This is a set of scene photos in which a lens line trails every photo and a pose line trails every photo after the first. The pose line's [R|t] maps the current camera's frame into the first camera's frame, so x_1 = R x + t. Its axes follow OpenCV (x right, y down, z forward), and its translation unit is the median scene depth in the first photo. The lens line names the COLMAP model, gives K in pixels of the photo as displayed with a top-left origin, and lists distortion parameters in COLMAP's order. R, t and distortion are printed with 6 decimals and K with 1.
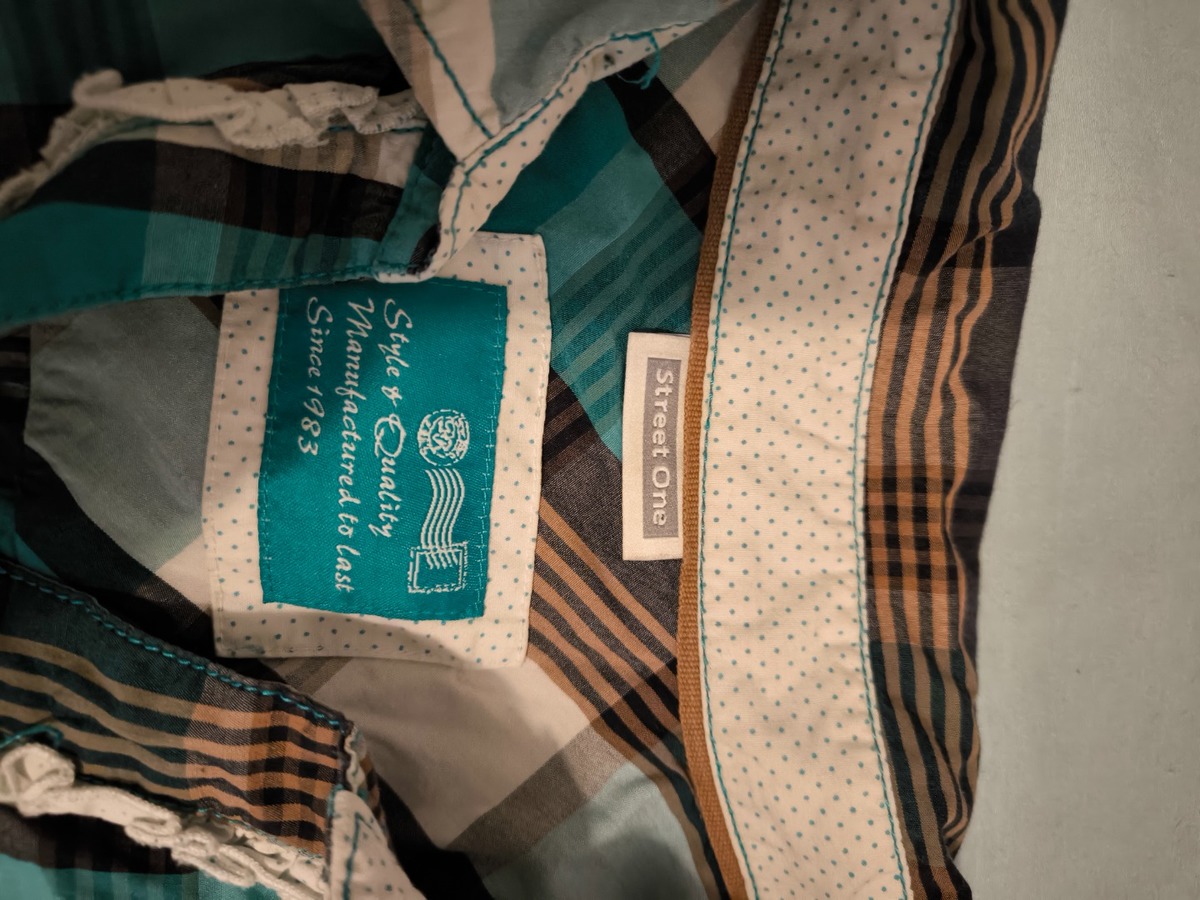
lens RADIAL K [[840.3, 0, 601.9], [0, 840.3, 448.6], [0, 0, 1]] dist [-0.010063, -0.007517]
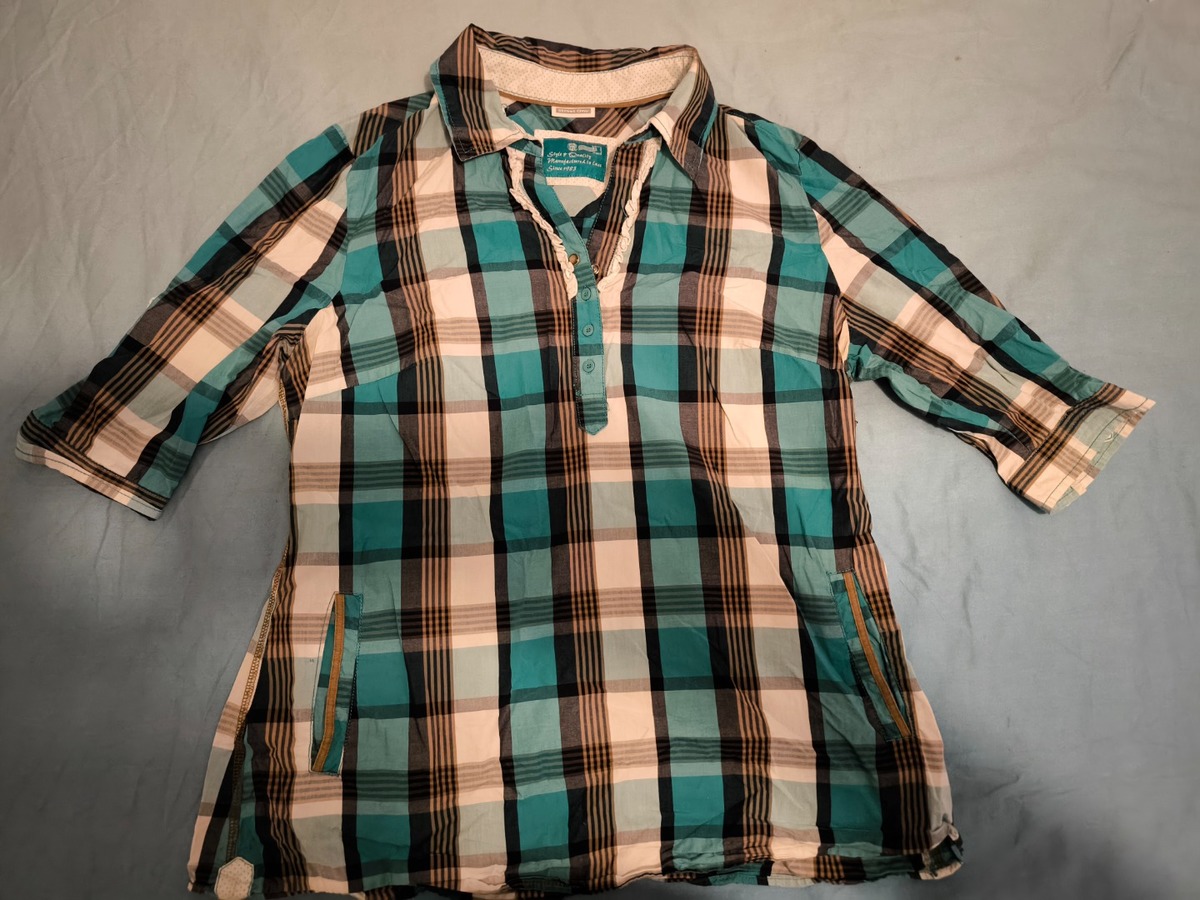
lens RADIAL K [[840.3, 0, 601.3], [0, 840.3, 451.9], [0, 0, 1]] dist [-0.010063, -0.007517]
pose [[-0.026688, -0.999616, -0.007498, -2.006442], [0.999301, -0.026874, 0.025993, -0.020293], [-0.026185, -0.006799, 0.999634, -4.201708]]
